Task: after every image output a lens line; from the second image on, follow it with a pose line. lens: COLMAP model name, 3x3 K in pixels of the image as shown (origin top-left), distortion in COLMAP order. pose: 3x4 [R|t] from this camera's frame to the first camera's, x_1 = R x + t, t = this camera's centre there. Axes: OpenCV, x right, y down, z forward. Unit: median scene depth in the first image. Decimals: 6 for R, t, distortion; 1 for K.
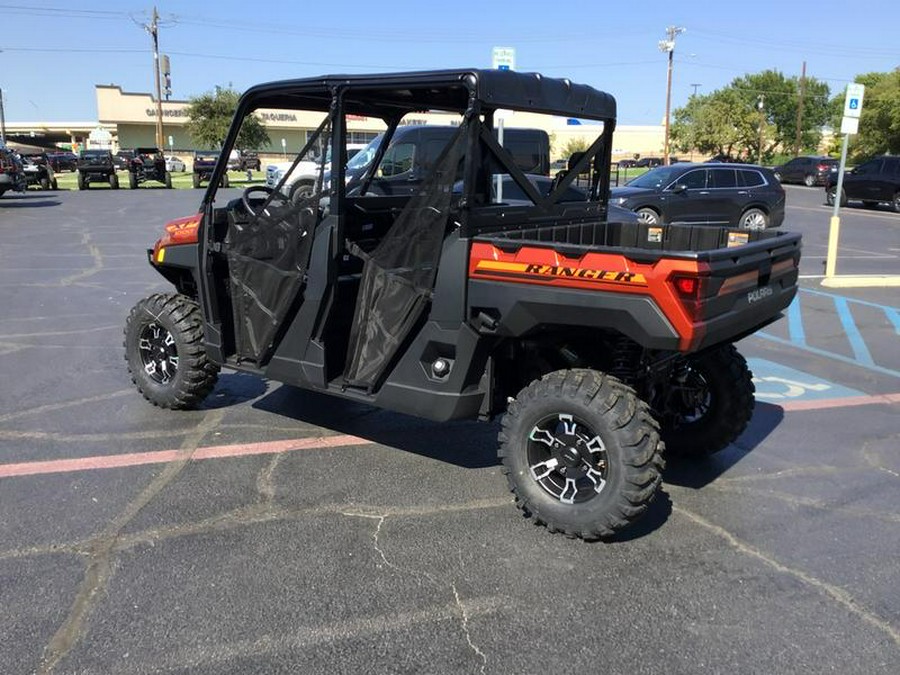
lens RADIAL K [[830.1, 0, 447.6], [0, 830.1, 336.4], [0, 0, 1]] dist [0.109280, -0.201647]
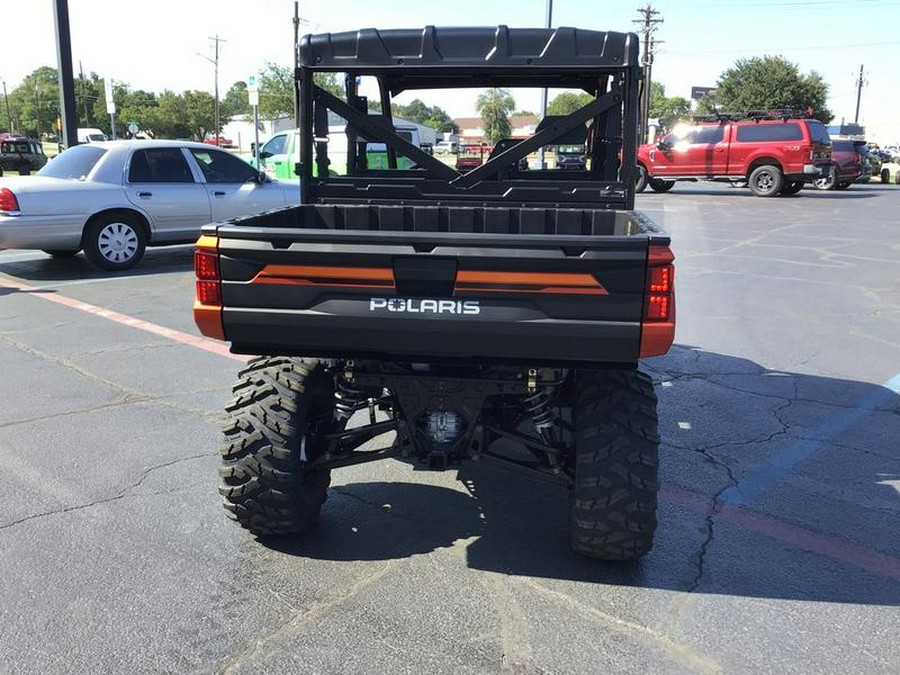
lens RADIAL K [[830.1, 0, 447.6], [0, 830.1, 336.4], [0, 0, 1]] dist [0.109280, -0.201647]
pose [[0.463258, 0.182763, -0.867173, 0.821750], [-0.178815, 0.977655, 0.110521, -0.088110], [0.867996, 0.103864, 0.485588, 0.556294]]
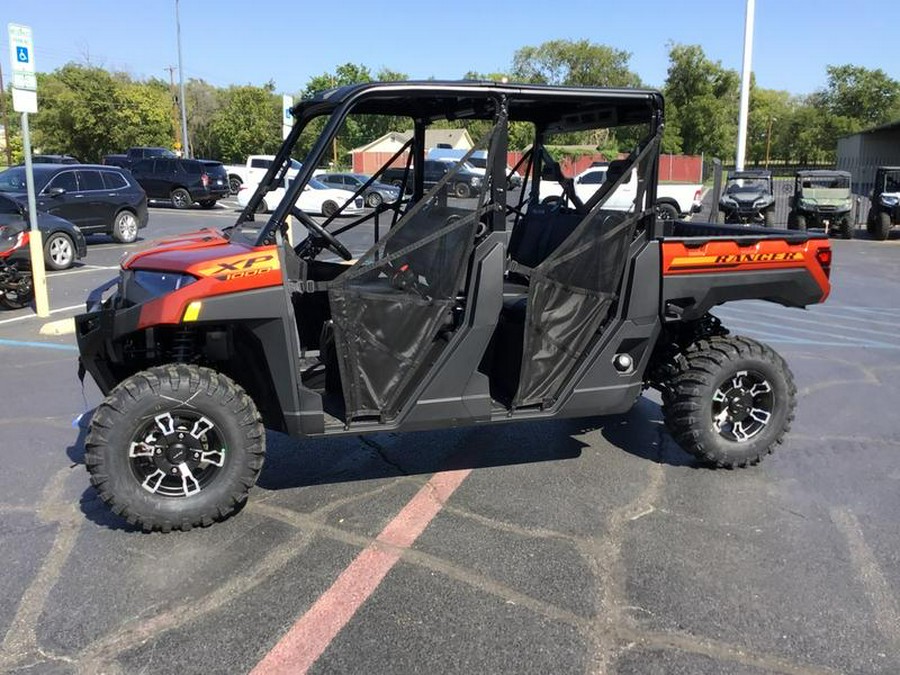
lens RADIAL K [[831.2, 0, 444.8], [0, 831.2, 339.5], [0, 0, 1]] dist [0.103118, -0.168639]
pose [[0.573444, -0.173924, 0.800570, -0.882472], [0.169842, 0.981213, 0.091513, -0.114865], [-0.801446, 0.083493, 0.592210, 0.476270]]
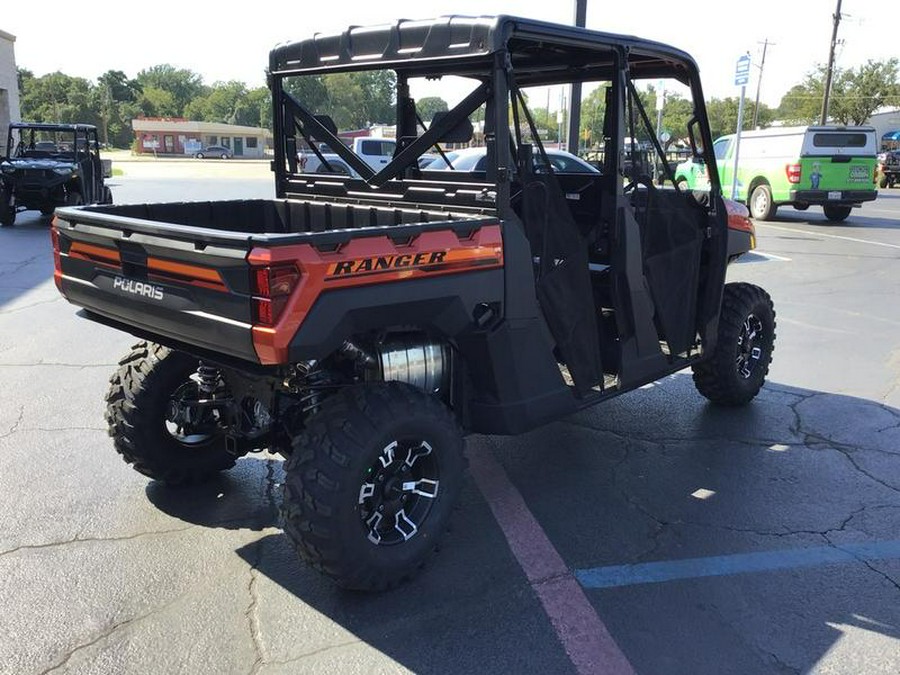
lens RADIAL K [[831.2, 0, 444.8], [0, 831.2, 339.5], [0, 0, 1]] dist [0.103118, -0.168639]
pose [[-0.156157, 0.199900, -0.967293, 0.893743], [-0.210140, 0.950163, 0.230285, -0.200042], [0.965120, 0.239227, -0.106367, 1.124042]]
